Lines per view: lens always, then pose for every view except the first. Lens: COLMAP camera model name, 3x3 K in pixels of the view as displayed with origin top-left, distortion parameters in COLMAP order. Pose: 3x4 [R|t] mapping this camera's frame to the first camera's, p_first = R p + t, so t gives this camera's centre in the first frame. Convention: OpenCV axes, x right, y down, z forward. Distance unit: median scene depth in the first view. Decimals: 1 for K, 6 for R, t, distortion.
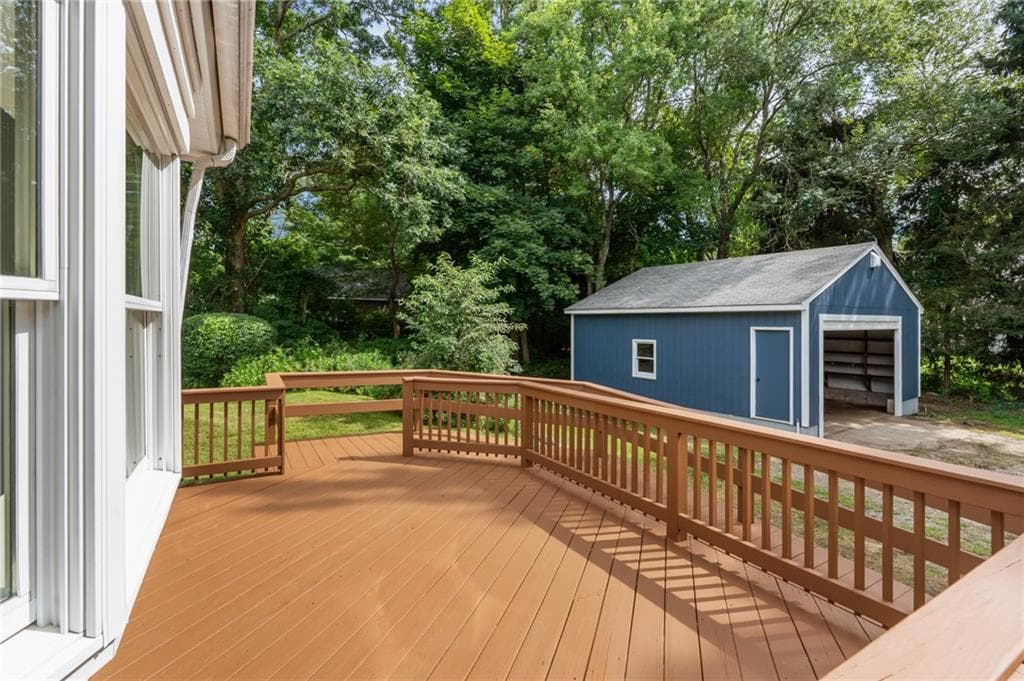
lens RADIAL K [[470.2, 0, 516.5], [0, 470.2, 323.5], [0, 0, 1]] dist [-0.000297, 0.000032]
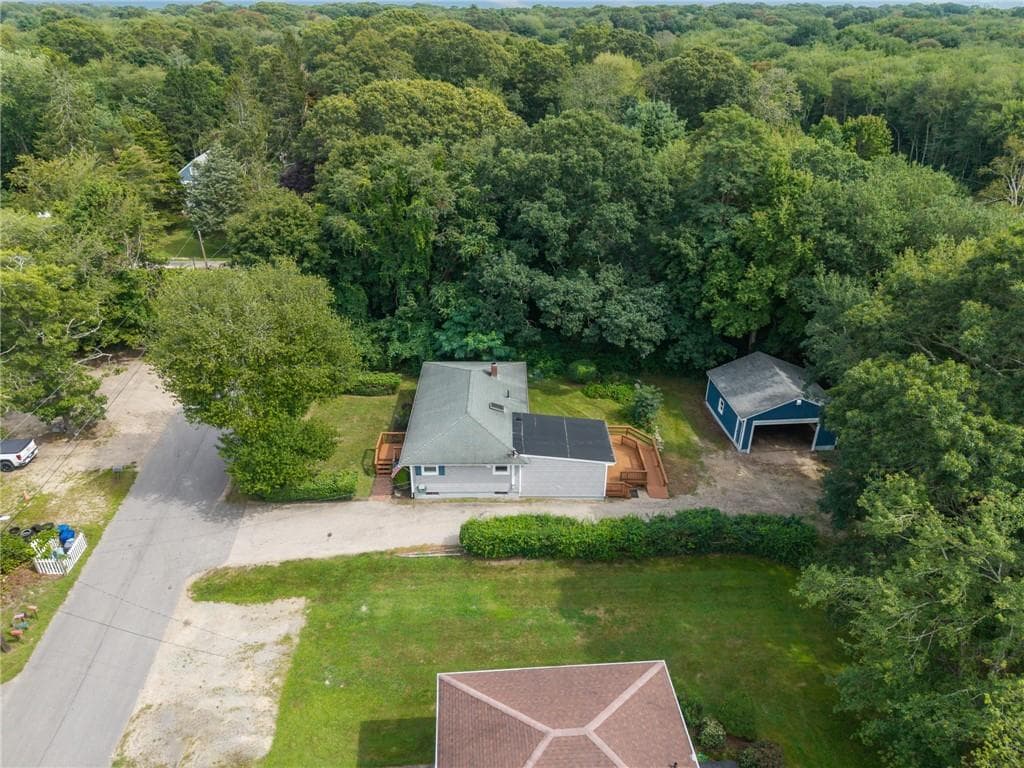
lens RADIAL K [[681.9, 0, 512.0], [0, 681.9, 384.0], [0, 0, 1]] dist [0.044116, -0.043836]
pose [[0.859264, 0.234226, -0.454757, 1.033605], [0.004128, 0.885804, 0.464041, -1.933965], [0.511516, -0.400612, 0.760172, -2.646359]]
